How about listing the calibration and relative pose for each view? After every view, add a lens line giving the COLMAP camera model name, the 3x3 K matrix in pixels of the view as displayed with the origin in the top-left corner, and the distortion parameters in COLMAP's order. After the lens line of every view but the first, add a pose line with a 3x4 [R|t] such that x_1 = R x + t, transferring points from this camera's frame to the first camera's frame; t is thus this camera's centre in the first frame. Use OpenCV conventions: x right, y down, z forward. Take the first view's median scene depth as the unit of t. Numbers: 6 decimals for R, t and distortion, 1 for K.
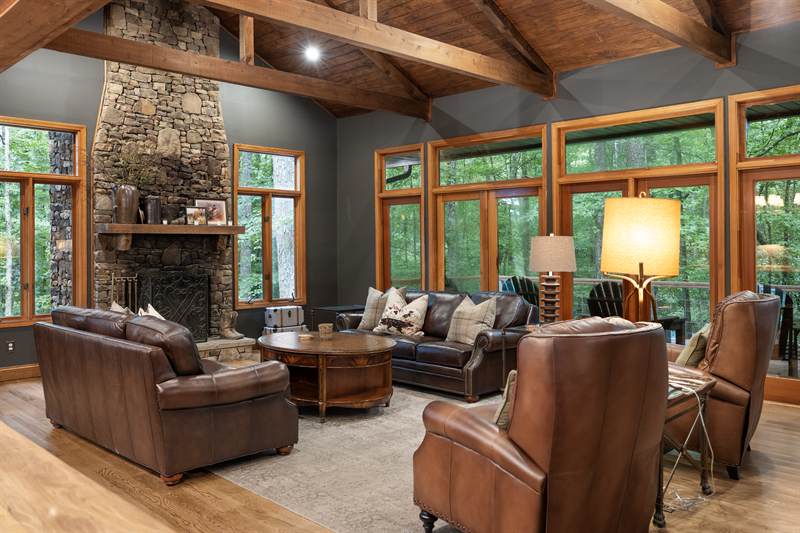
lens RADIAL K [[676.7, 0, 399.6], [0, 676.7, 245.2], [0, 0, 1]] dist [-0.003397, 0.001444]
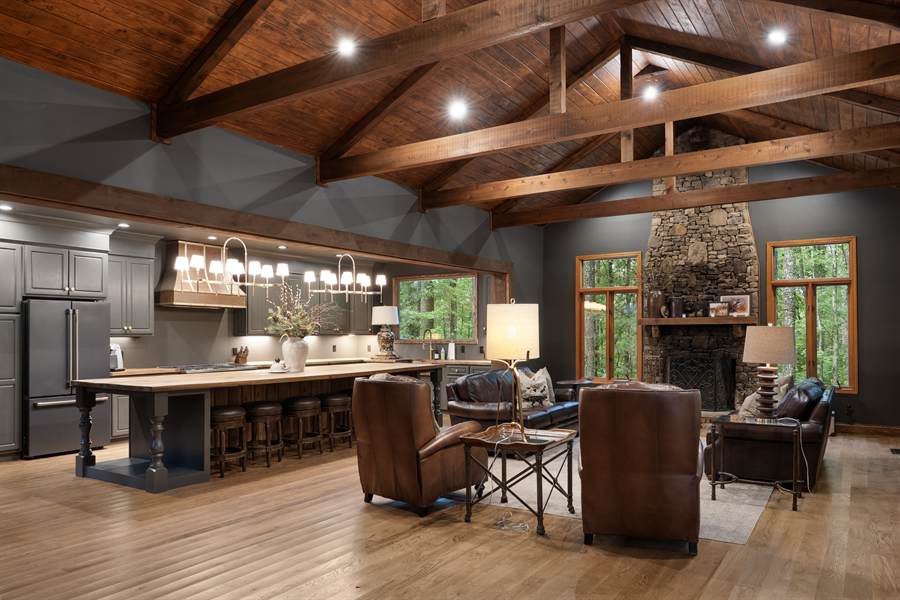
lens RADIAL K [[647.0, 0, 449.2], [0, 647.0, 334.2], [0, 0, 1]] dist [-0.001393, -0.000795]
pose [[0.223490, 0.002286, -0.974703, 0.741821], [0.006592, 0.999971, 0.003857, -0.006113], [0.974684, -0.007287, 0.223469, 0.262664]]
